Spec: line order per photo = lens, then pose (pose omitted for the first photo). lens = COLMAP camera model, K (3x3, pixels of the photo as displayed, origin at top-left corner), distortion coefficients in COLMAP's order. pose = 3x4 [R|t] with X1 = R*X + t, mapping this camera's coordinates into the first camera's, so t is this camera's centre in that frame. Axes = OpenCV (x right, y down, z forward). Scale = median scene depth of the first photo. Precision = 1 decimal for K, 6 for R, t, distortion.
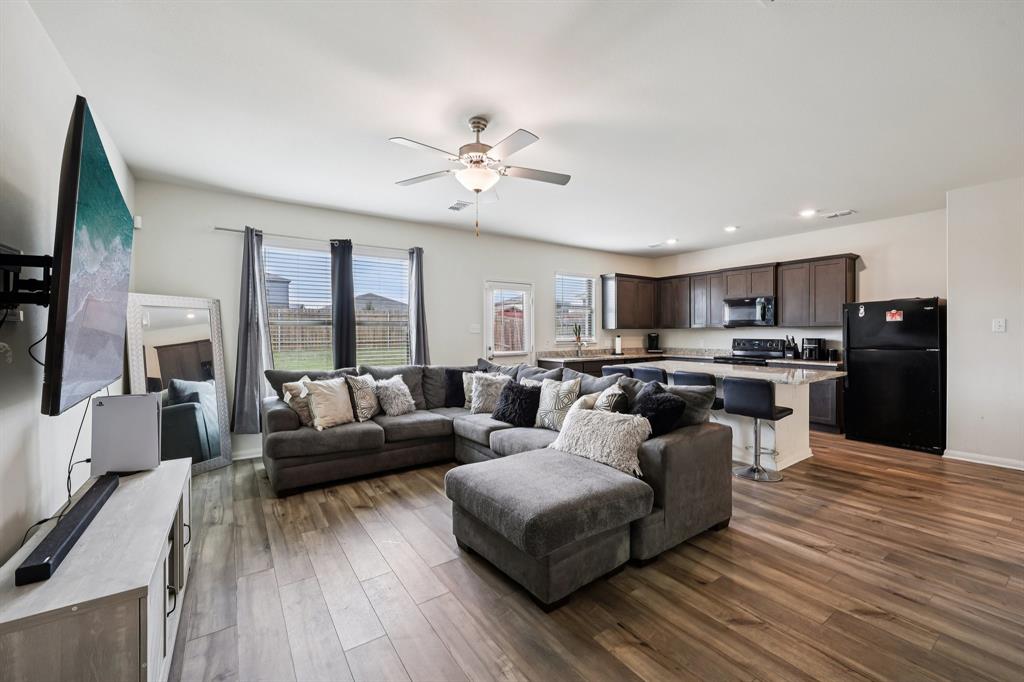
lens RADIAL K [[415.4, 0, 512.4], [0, 415.4, 335.2], [0, 0, 1]] dist [-0.001879, -0.000067]
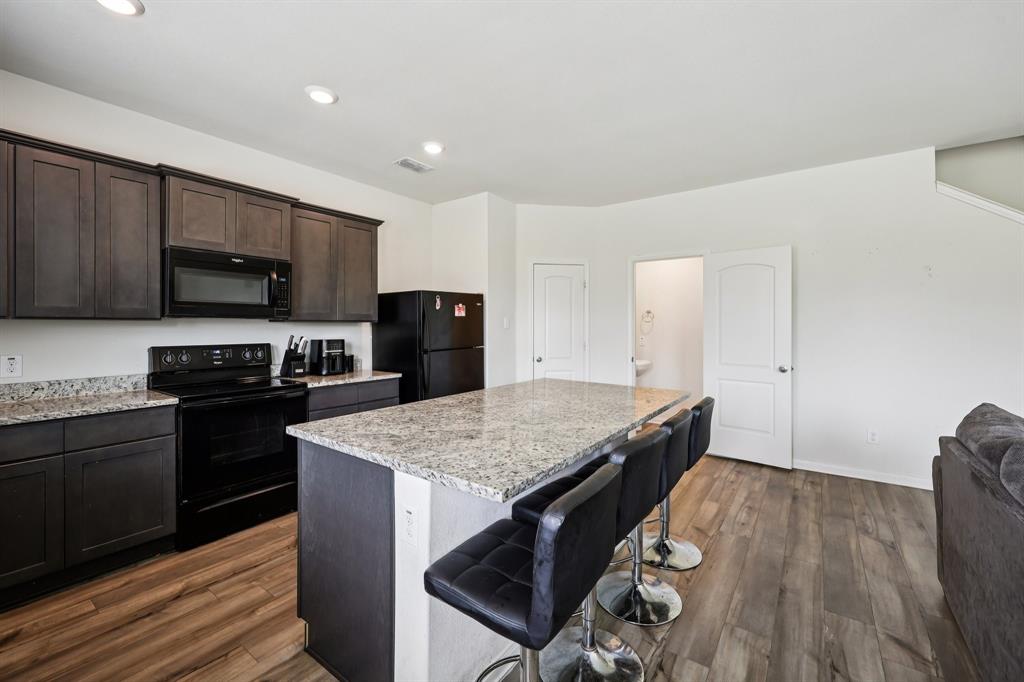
lens RADIAL K [[416.7, 0, 513.3], [0, 416.7, 328.4], [0, 0, 1]] dist [-0.001744, 0.000349]
pose [[-0.331177, 0.001676, 0.943567, 0.040874], [0.012221, 0.999922, 0.002514, -0.007143], [-0.943490, 0.012364, -0.331171, 0.940626]]
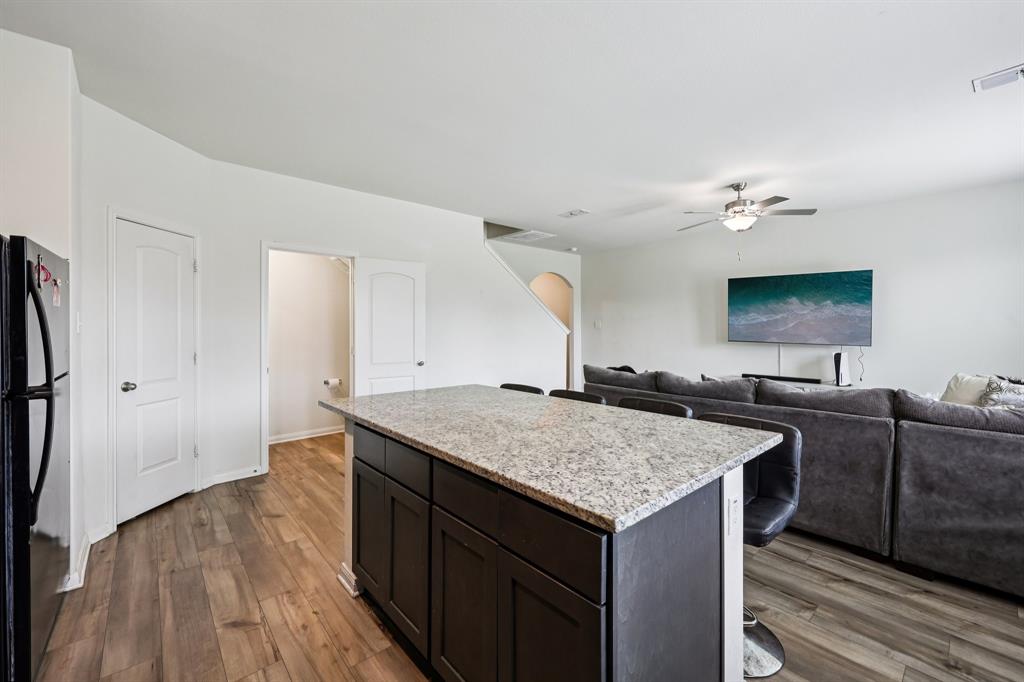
lens RADIAL K [[416.7, 0, 513.3], [0, 416.7, 328.4], [0, 0, 1]] dist [-0.001744, 0.000349]
pose [[-0.993059, 0.009399, -0.117237, 0.427455], [0.008056, 0.999896, 0.011928, -0.011799], [0.117337, 0.010900, -0.993032, 1.142243]]
